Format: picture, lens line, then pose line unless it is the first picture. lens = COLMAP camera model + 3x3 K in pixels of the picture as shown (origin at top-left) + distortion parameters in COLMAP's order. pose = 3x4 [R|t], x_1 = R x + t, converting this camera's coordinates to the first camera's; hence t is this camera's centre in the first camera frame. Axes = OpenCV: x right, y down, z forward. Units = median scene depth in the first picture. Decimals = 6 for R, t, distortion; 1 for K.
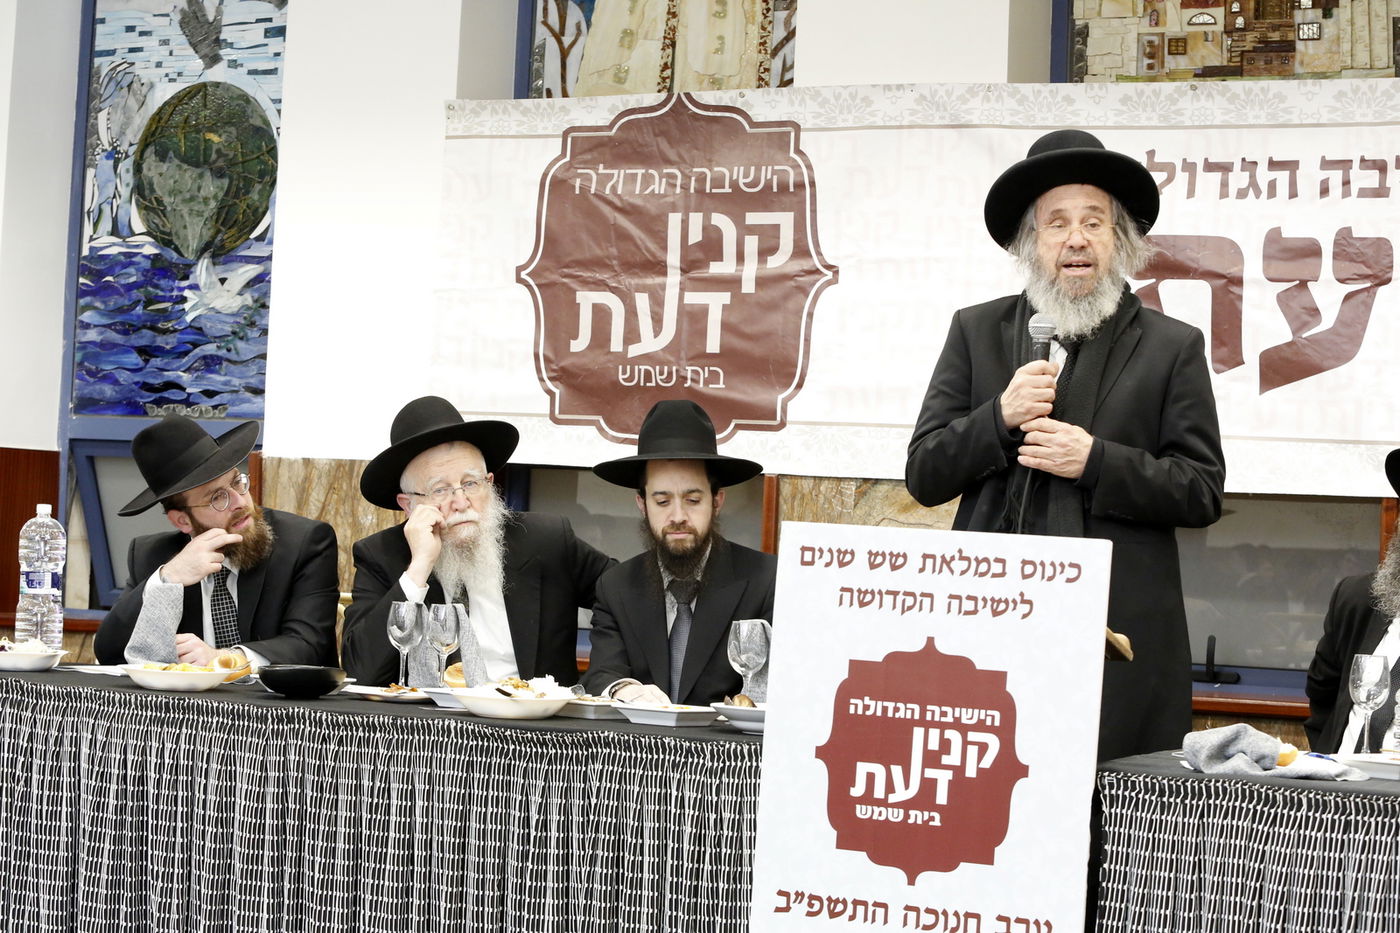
lens RADIAL K [[3228.8, 0, 437.9], [0, 3228.8, 419.8], [0, 0, 1]] dist [-0.256954, 0.000000]
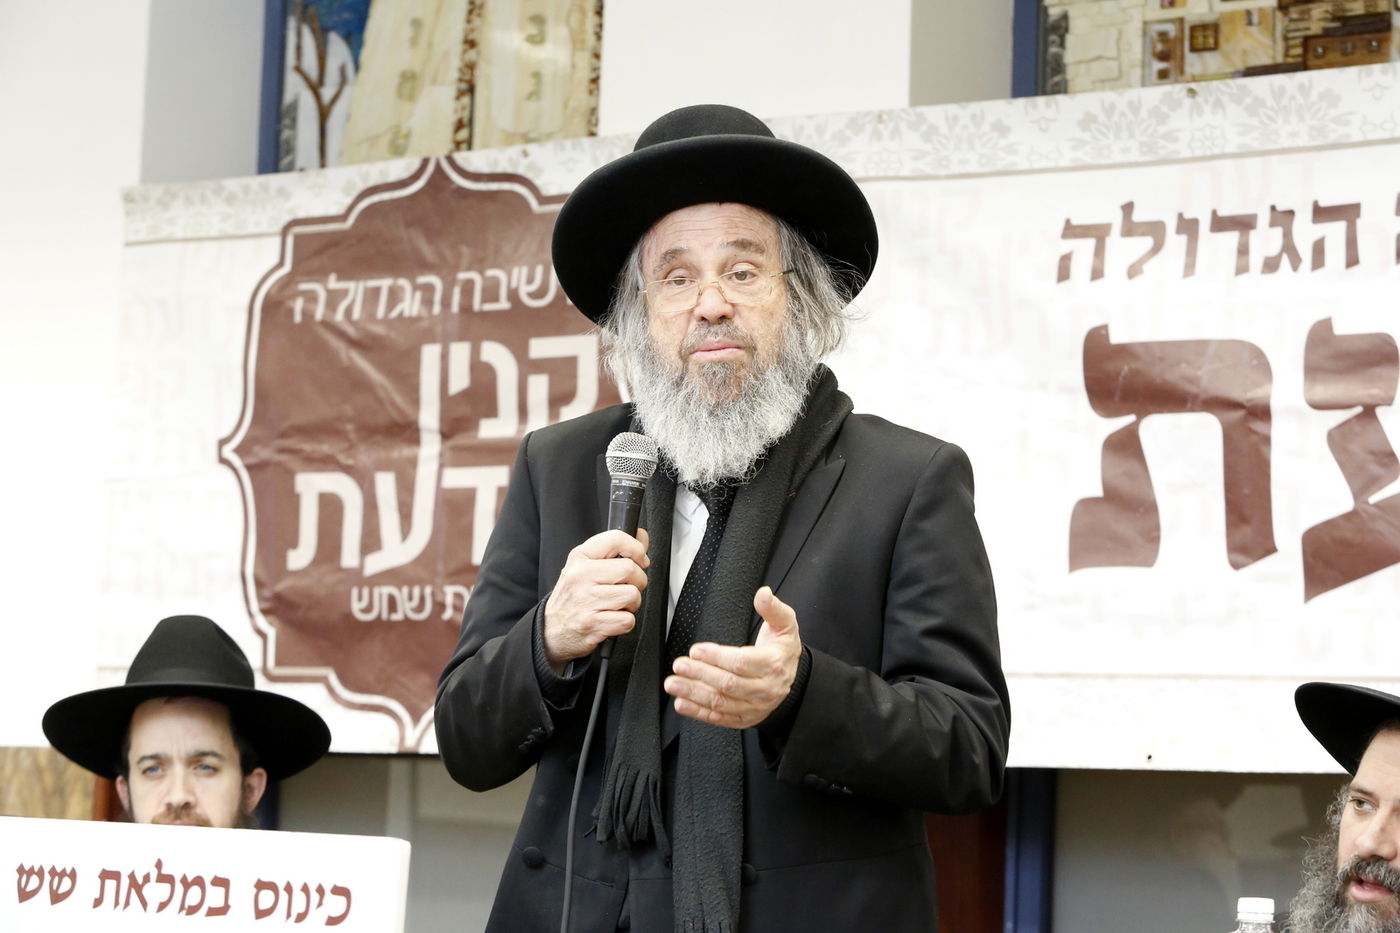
lens RADIAL K [[3902.3, 0, 632.0], [0, 3902.3, 513.2], [0, 0, 1]] dist [-0.002786, 0.000000]
pose [[0.995615, -0.021062, -0.091138, 0.187392], [0.015792, 0.998182, -0.058171, 0.014451], [0.092198, 0.056476, 0.994138, 0.249727]]
